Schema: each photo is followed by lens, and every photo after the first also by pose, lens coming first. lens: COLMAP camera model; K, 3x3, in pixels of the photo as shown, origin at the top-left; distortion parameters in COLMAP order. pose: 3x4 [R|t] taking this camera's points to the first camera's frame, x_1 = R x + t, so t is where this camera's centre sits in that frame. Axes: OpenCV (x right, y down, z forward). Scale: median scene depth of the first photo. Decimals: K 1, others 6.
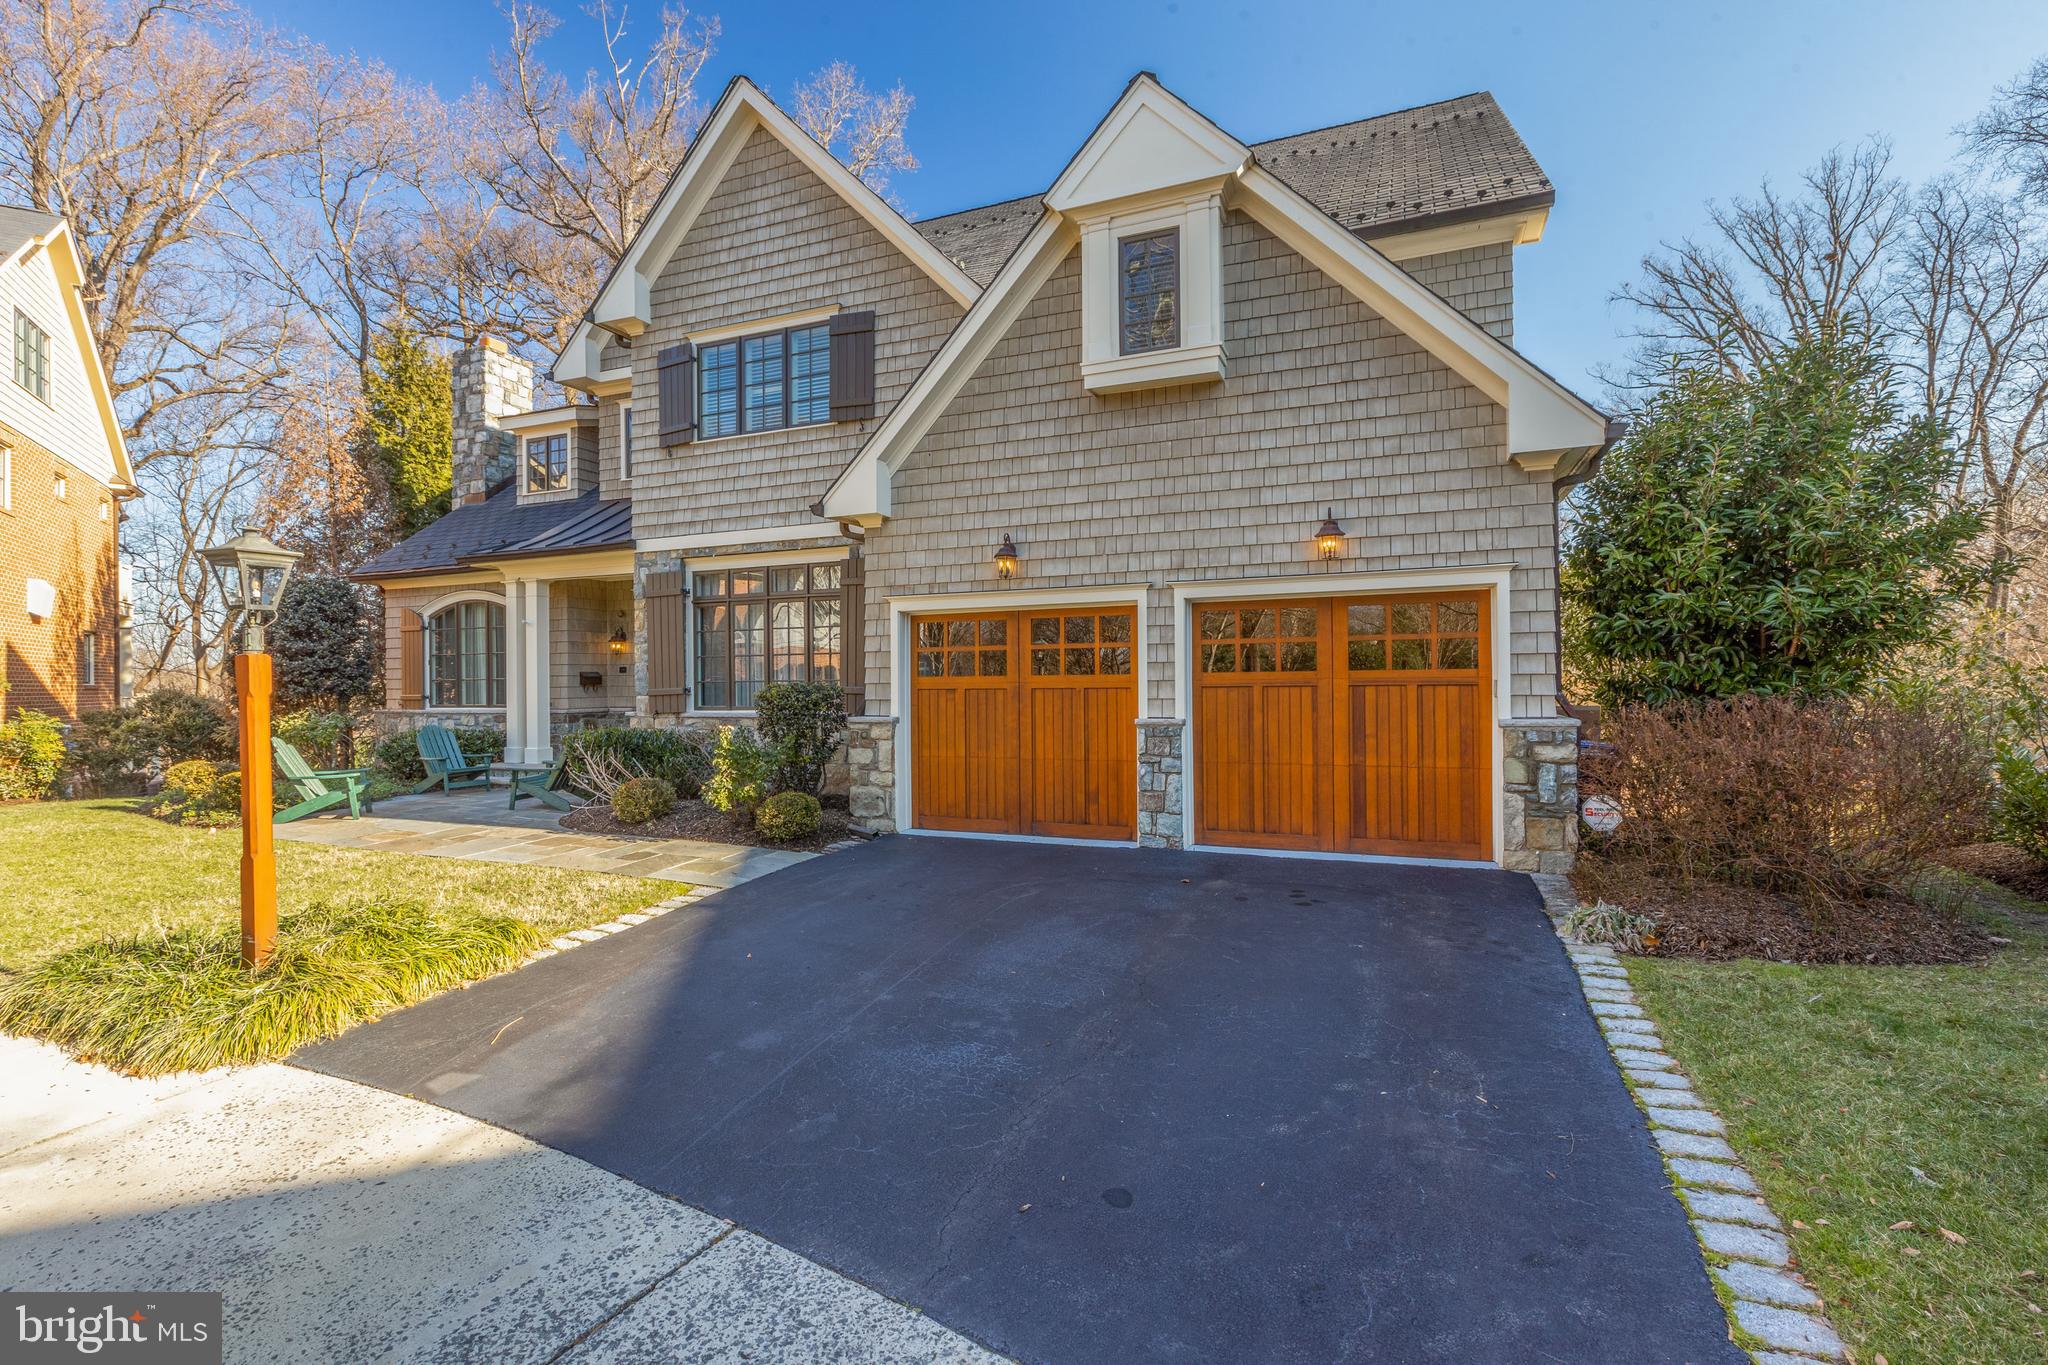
lens RADIAL K [[905.5, 0, 1032.4], [0, 905.5, 681.3], [0, 0, 1]] dist [-0.000956, -0.000586]
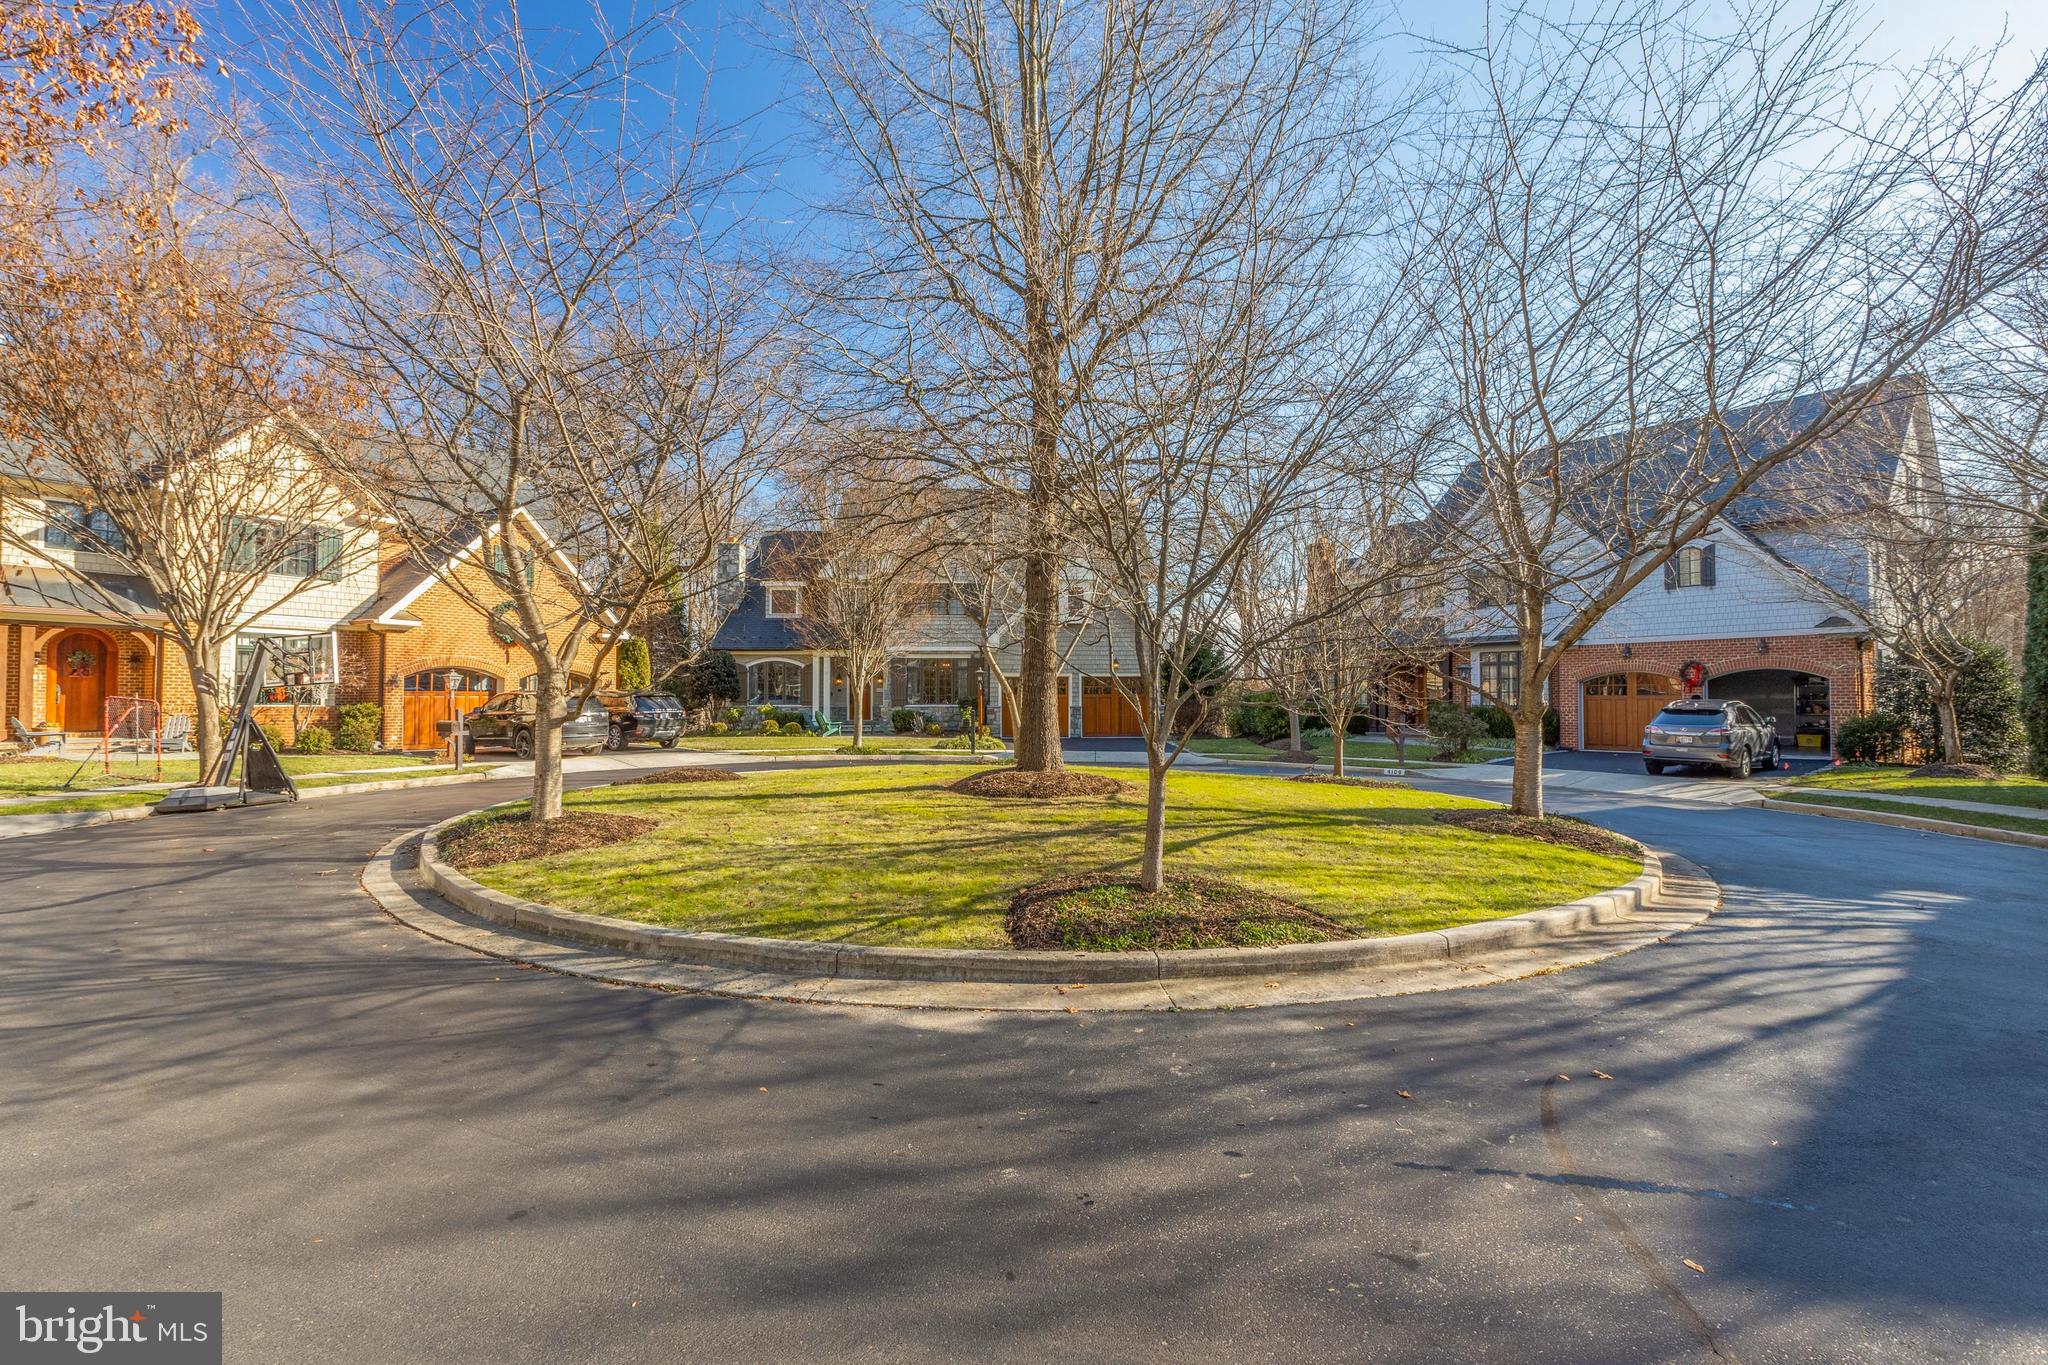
lens RADIAL K [[905.5, 0, 1032.4], [0, 905.5, 681.3], [0, 0, 1]] dist [-0.000956, -0.000586]
pose [[0.915341, 0.030759, 0.401503, -1.205969], [-0.011667, 0.998685, -0.049912, 0.100972], [-0.402510, 0.041002, 0.914497, -1.895628]]
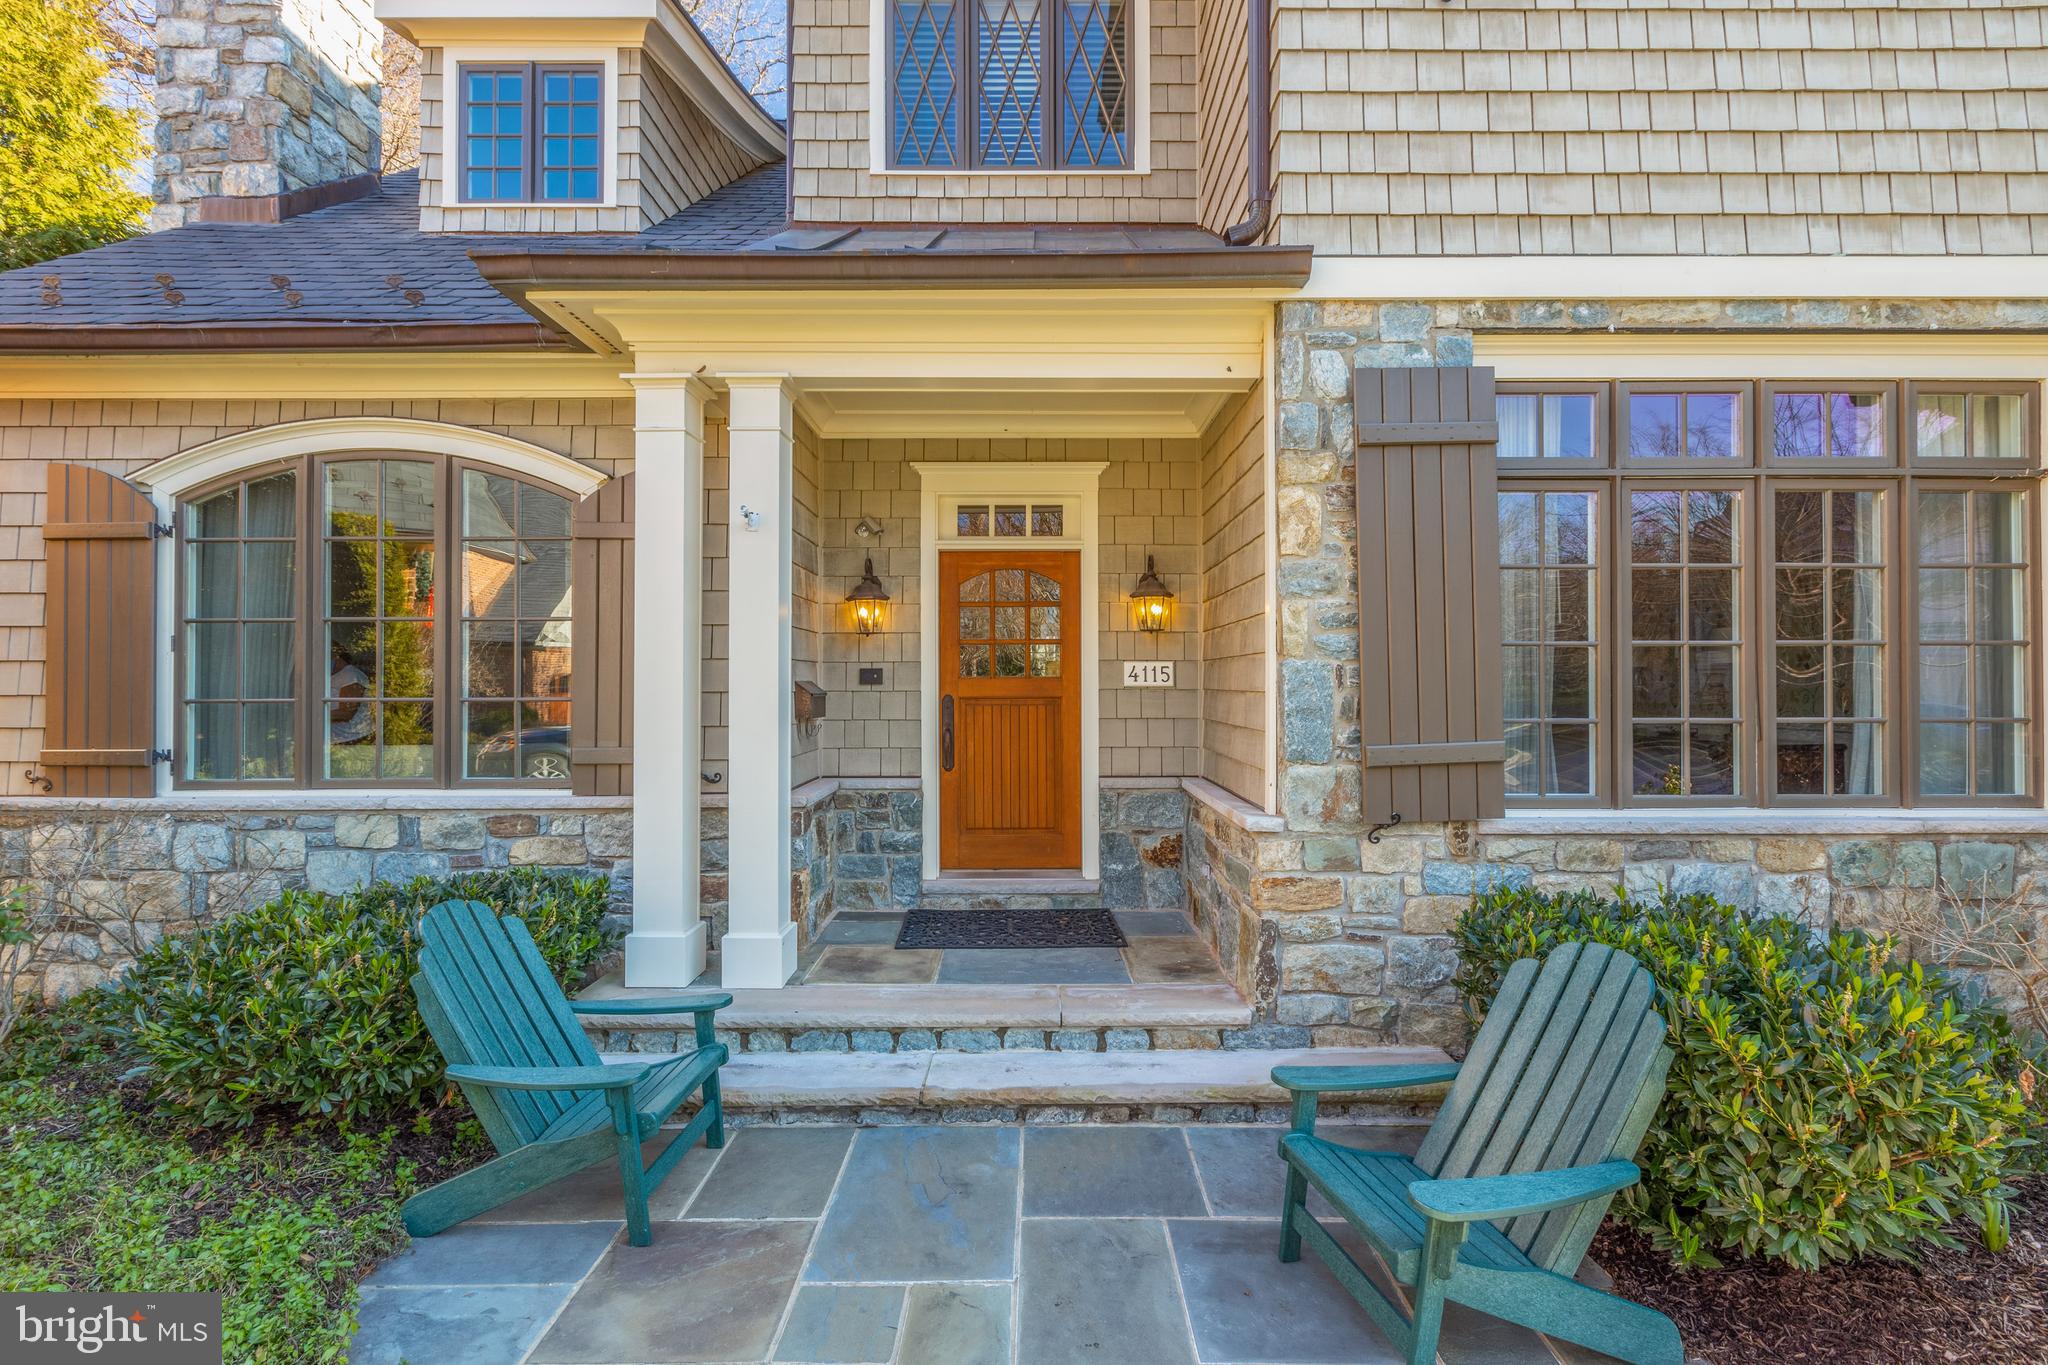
lens RADIAL K [[905.5, 0, 1032.4], [0, 905.5, 681.3], [0, 0, 1]] dist [-0.000956, -0.000586]
pose [[0.928066, 0.011267, 0.372245, -0.654096], [-0.008460, 0.999922, -0.009174, -0.009419], [-0.372319, 0.005365, 0.928089, 0.775009]]
